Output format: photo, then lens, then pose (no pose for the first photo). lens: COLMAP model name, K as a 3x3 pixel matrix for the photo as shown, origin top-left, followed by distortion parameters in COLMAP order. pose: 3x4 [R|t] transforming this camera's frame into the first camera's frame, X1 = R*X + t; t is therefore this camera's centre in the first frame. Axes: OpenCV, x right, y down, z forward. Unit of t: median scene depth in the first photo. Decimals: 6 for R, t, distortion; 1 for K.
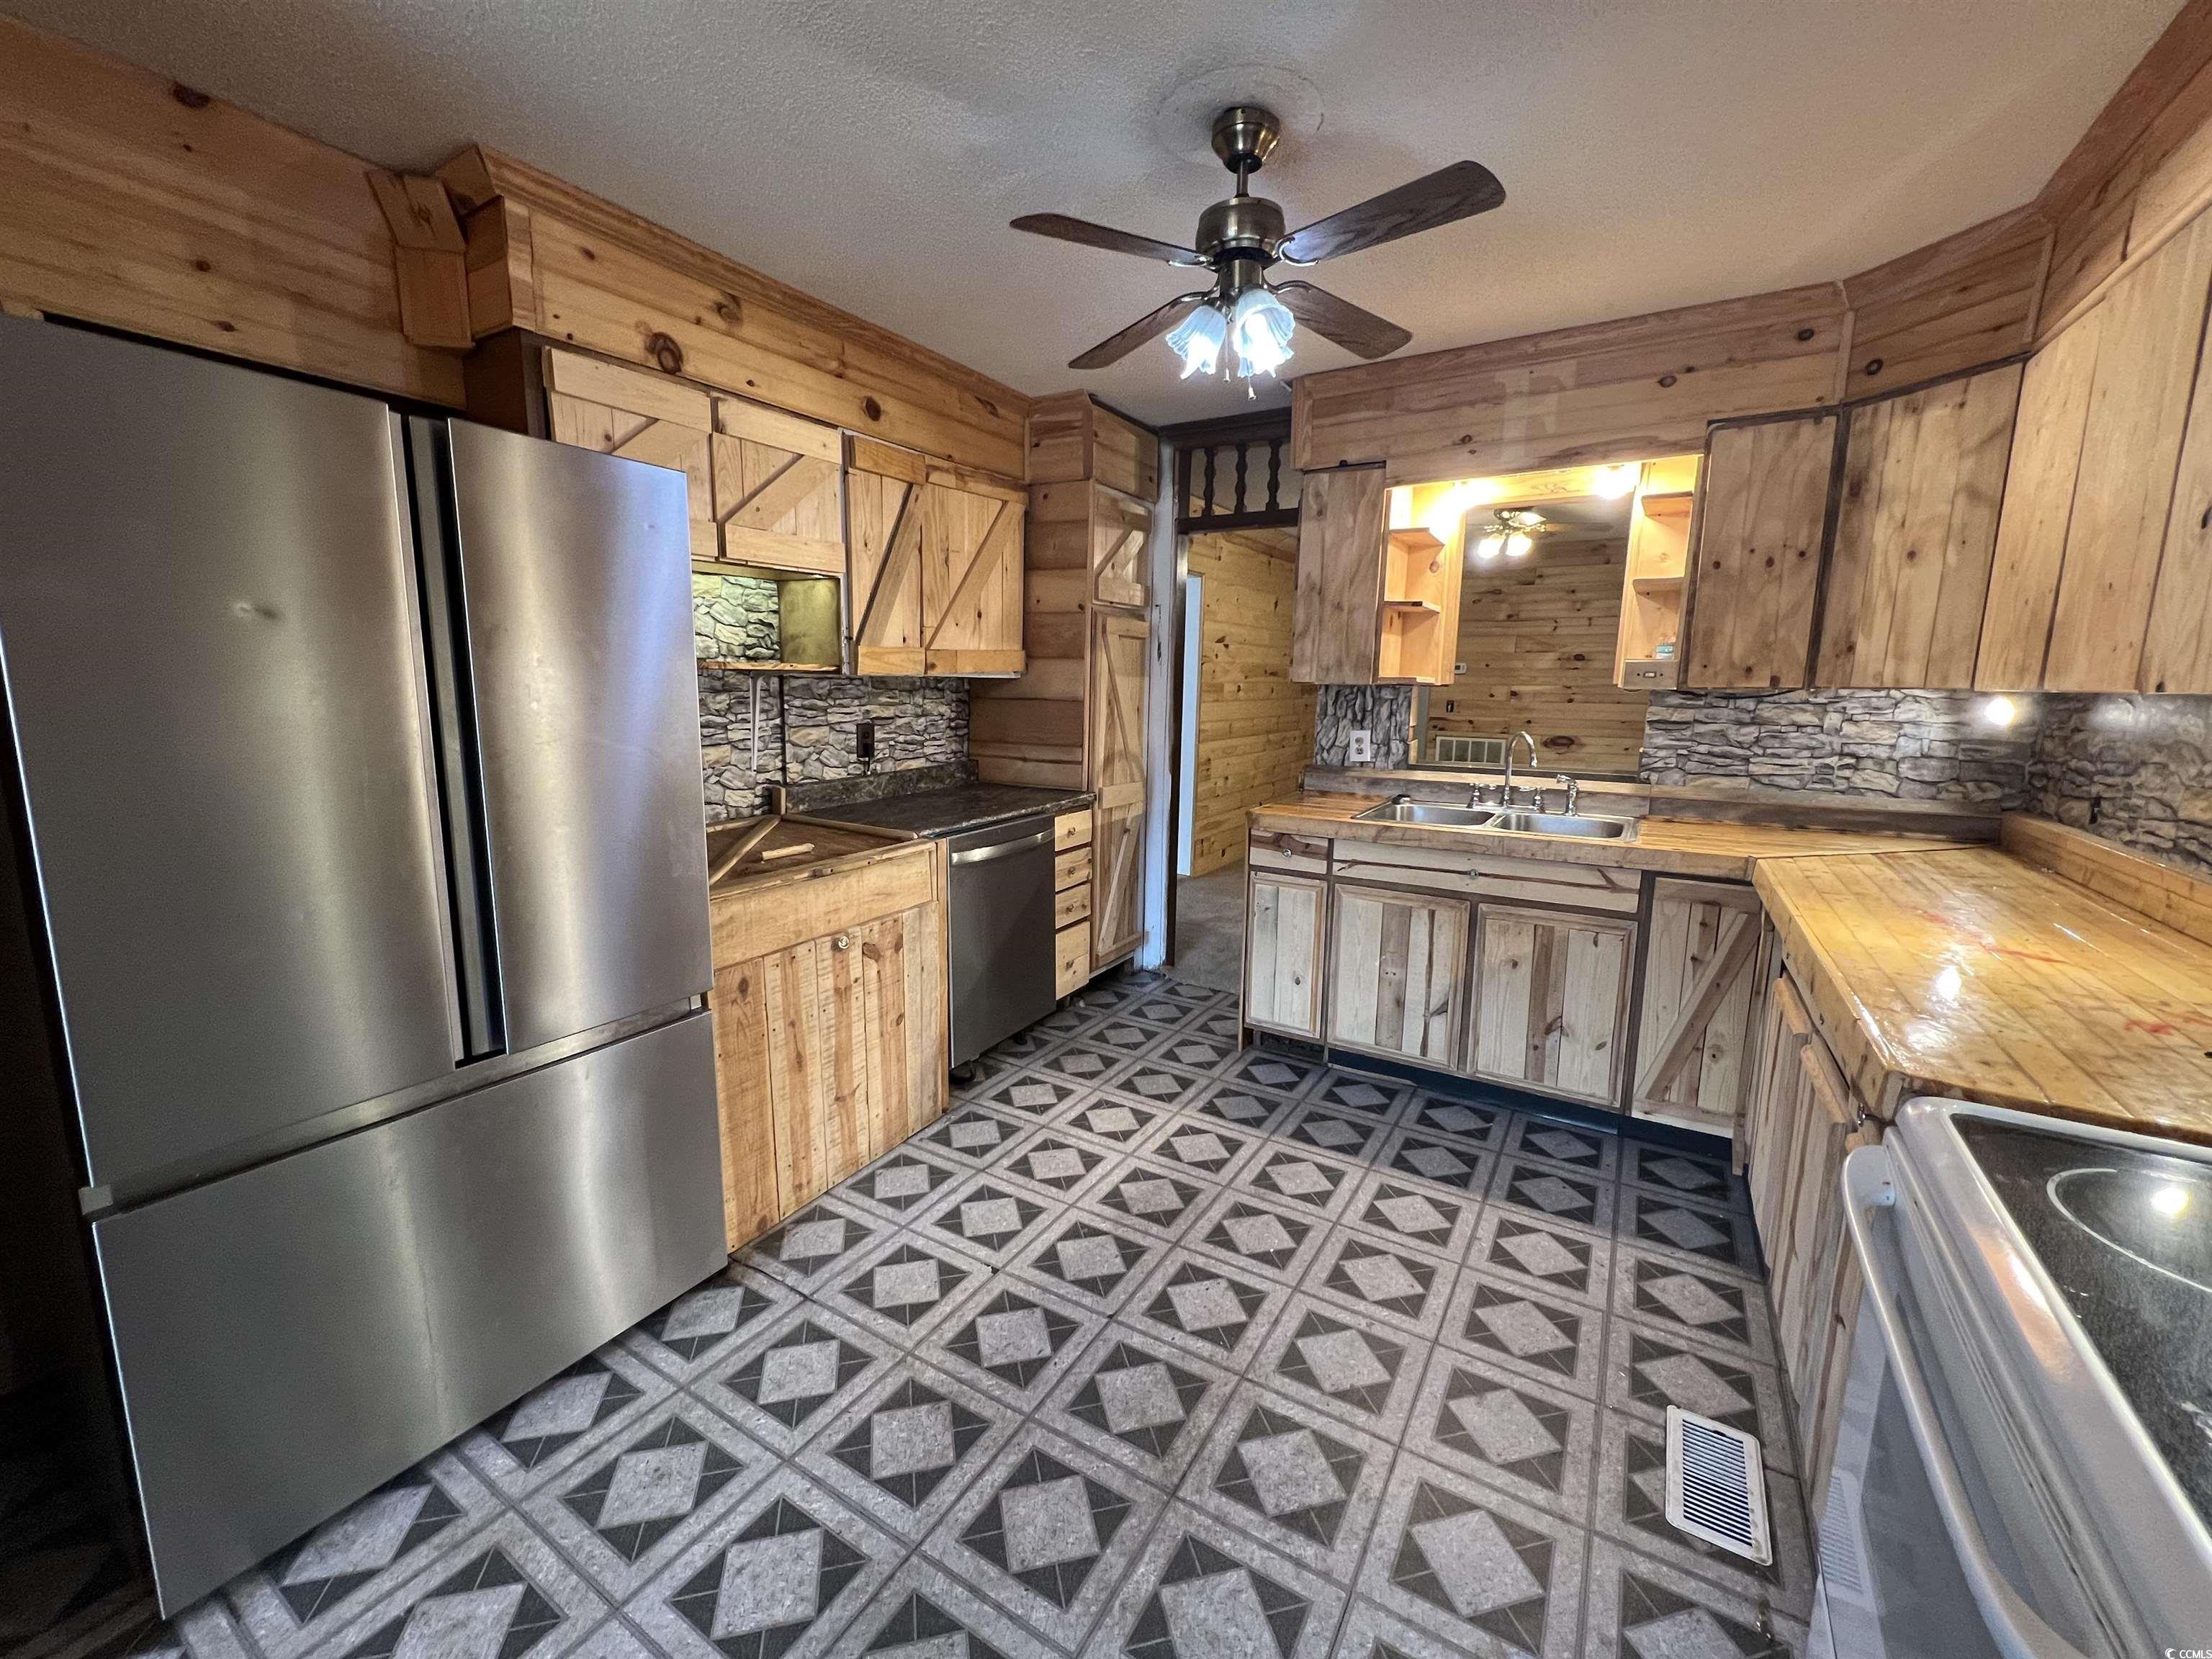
lens RADIAL K [[889.0, 0, 1095.0], [0, 889.0, 822.3], [0, 0, 1]] dist [-0.000985, 0.000227]
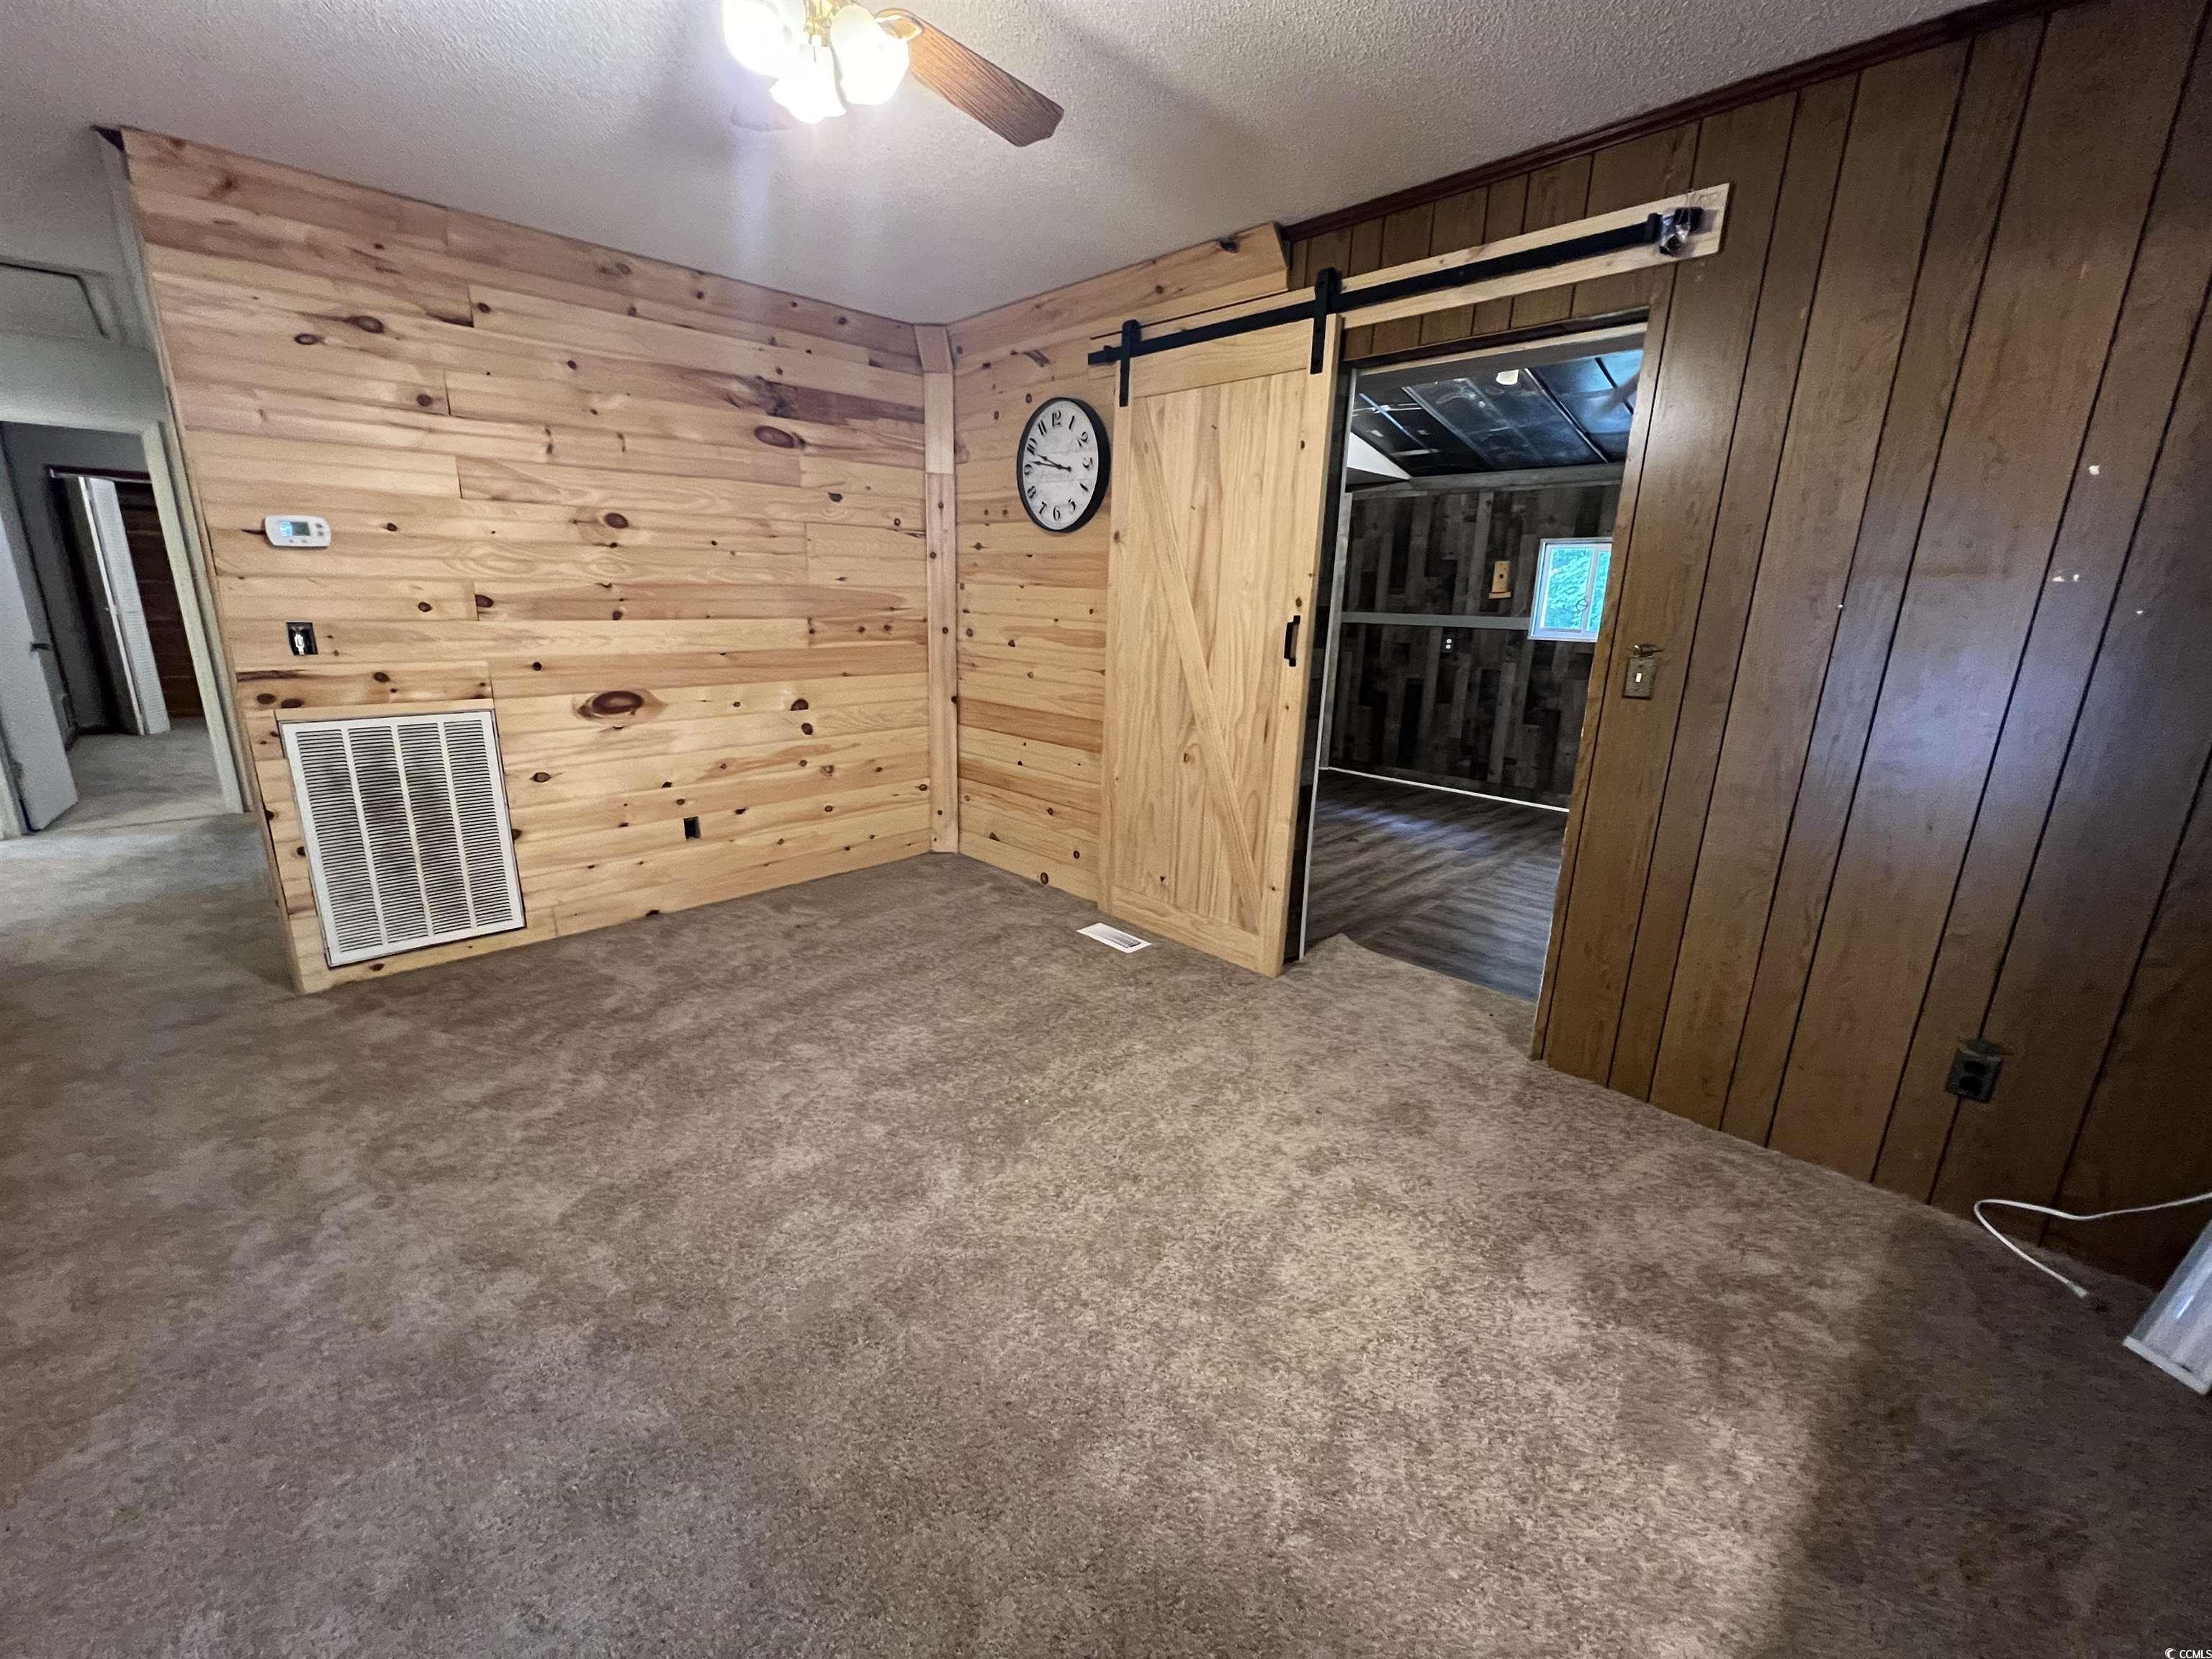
lens RADIAL K [[889.0, 0, 1099.0], [0, 889.0, 821.2], [0, 0, 1]] dist [-0.000985, 0.000227]
pose [[0.243951, -0.249141, 0.937239, 0.333602], [0.137326, 0.965573, 0.220929, -0.258203], [-0.960015, 0.074811, 0.269766, 1.641506]]
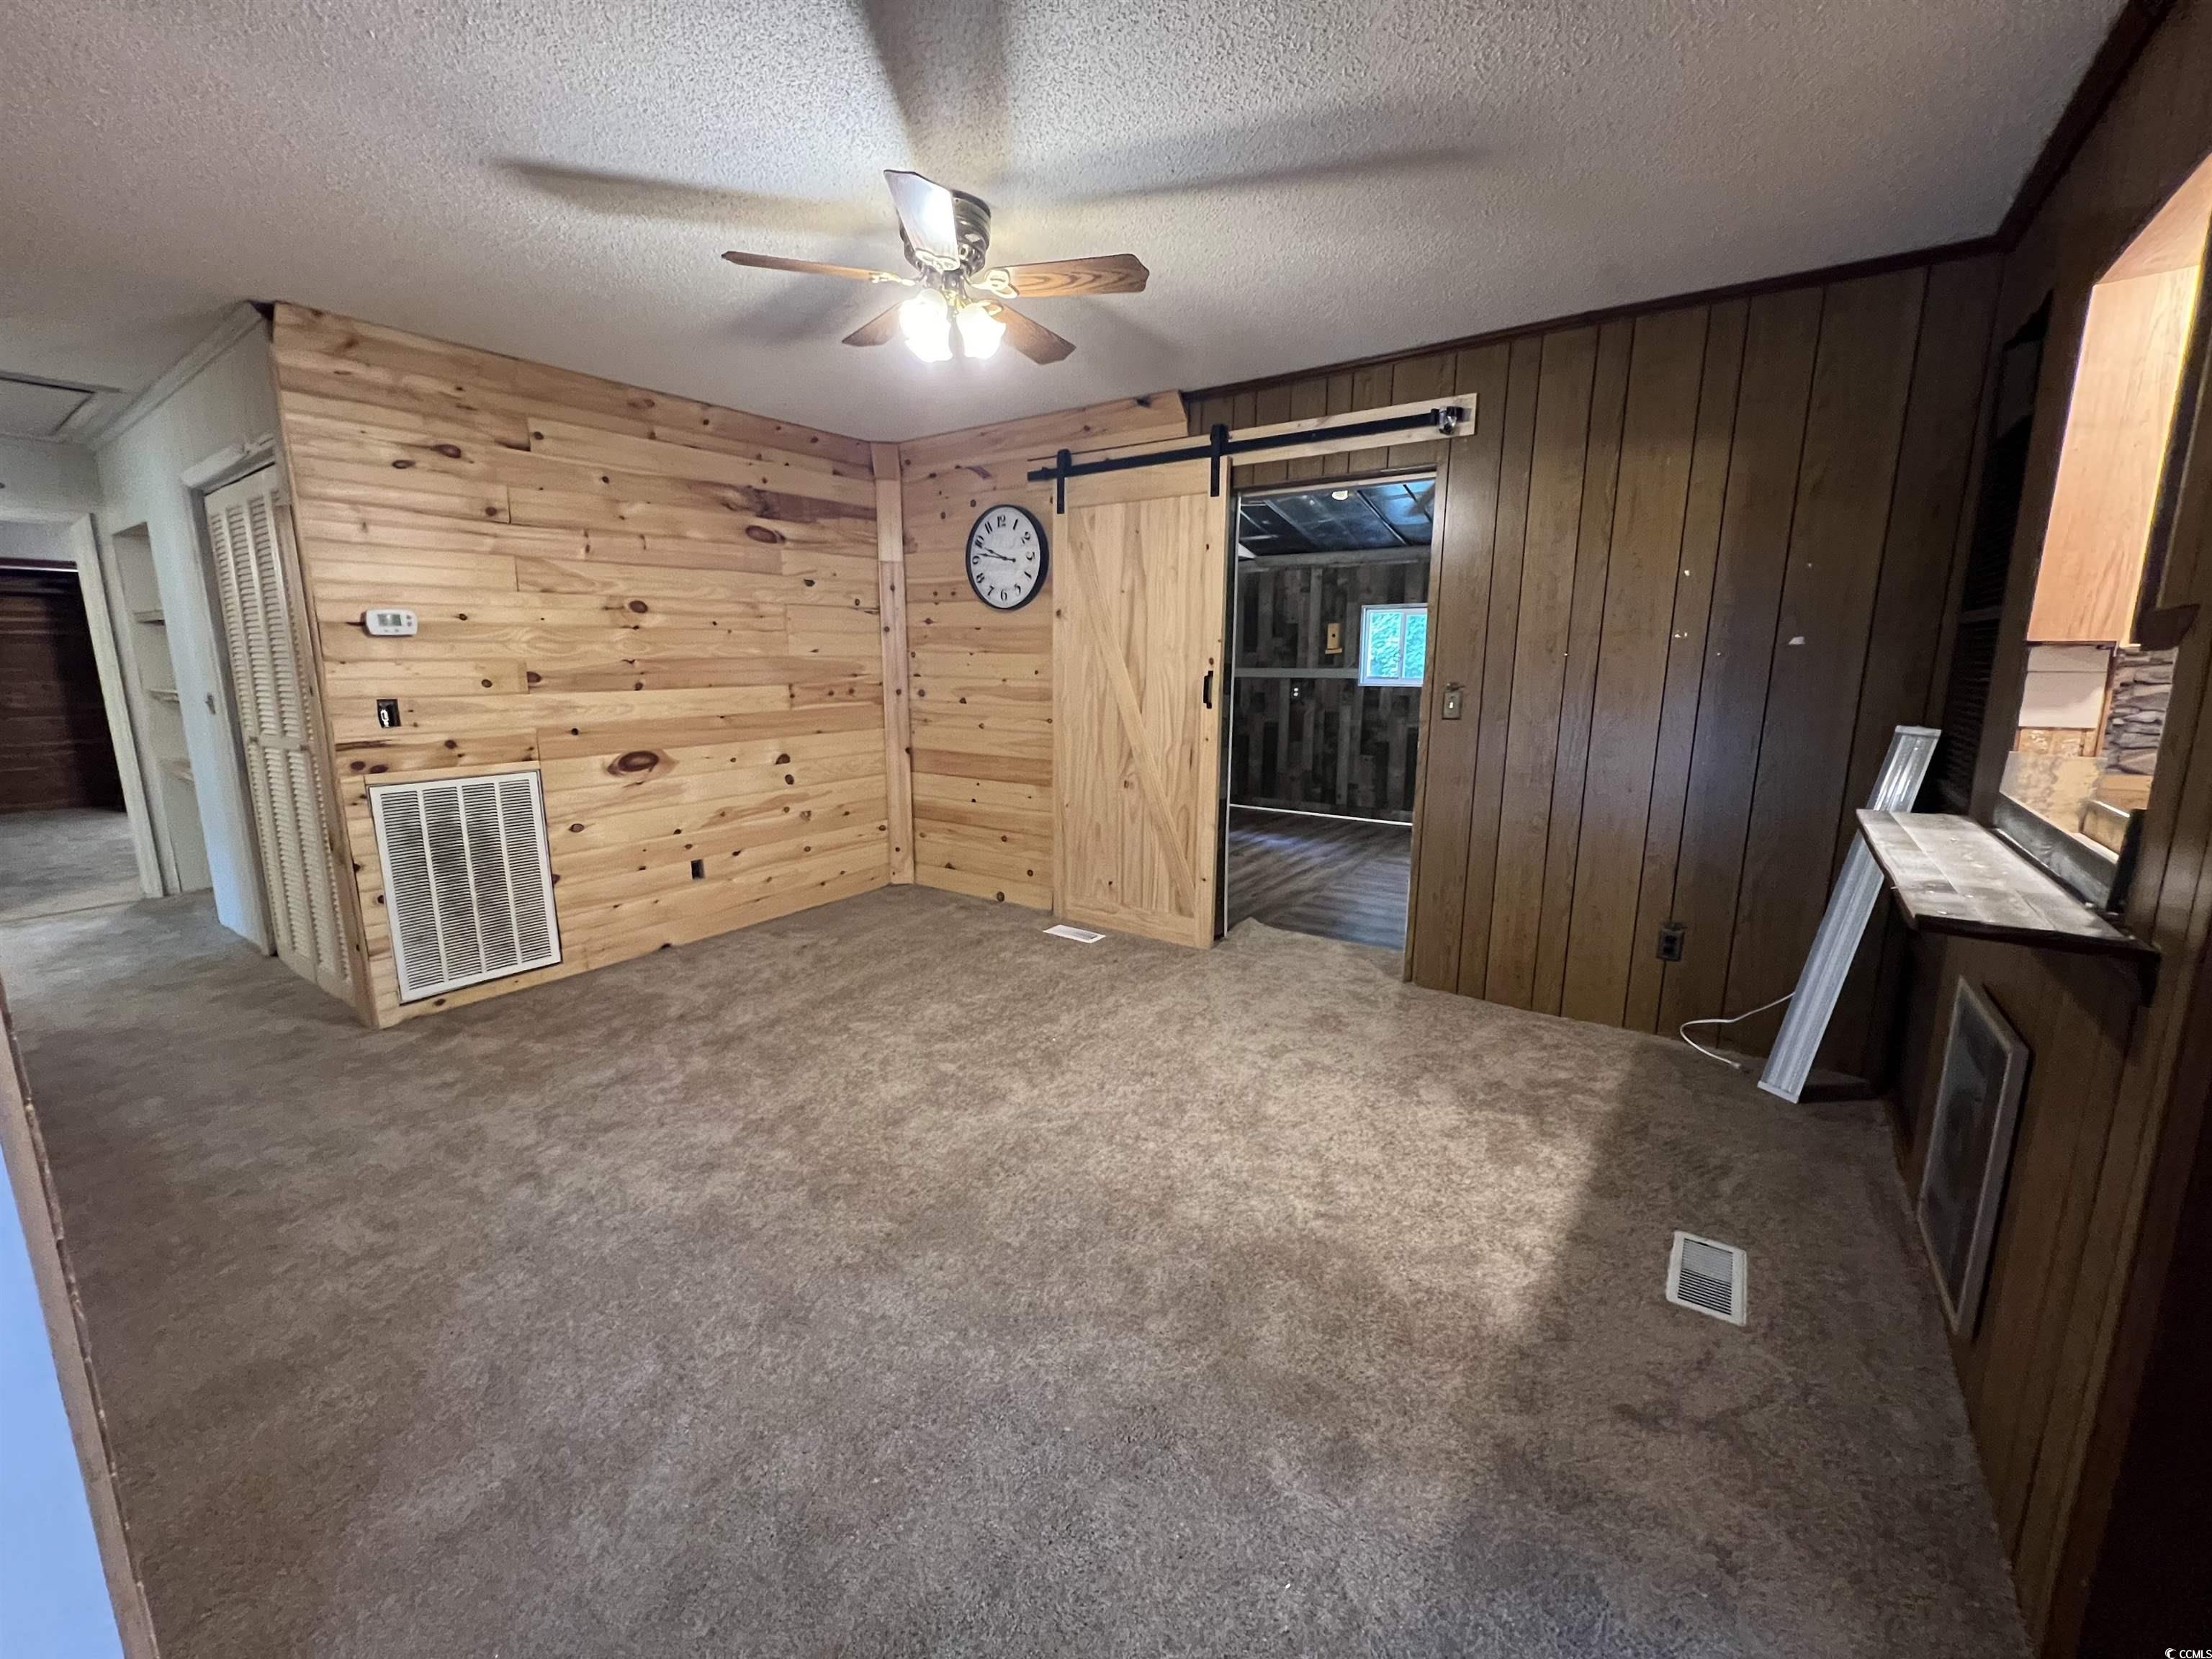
lens RADIAL K [[889.0, 0, 1098.6], [0, 889.0, 821.6], [0, 0, 1]] dist [-0.000985, 0.000227]
pose [[0.066331, -0.195361, 0.978486, 0.005588], [0.162986, 0.969596, 0.182537, -0.282316], [-0.984396, 0.147371, 0.096155, 1.755851]]
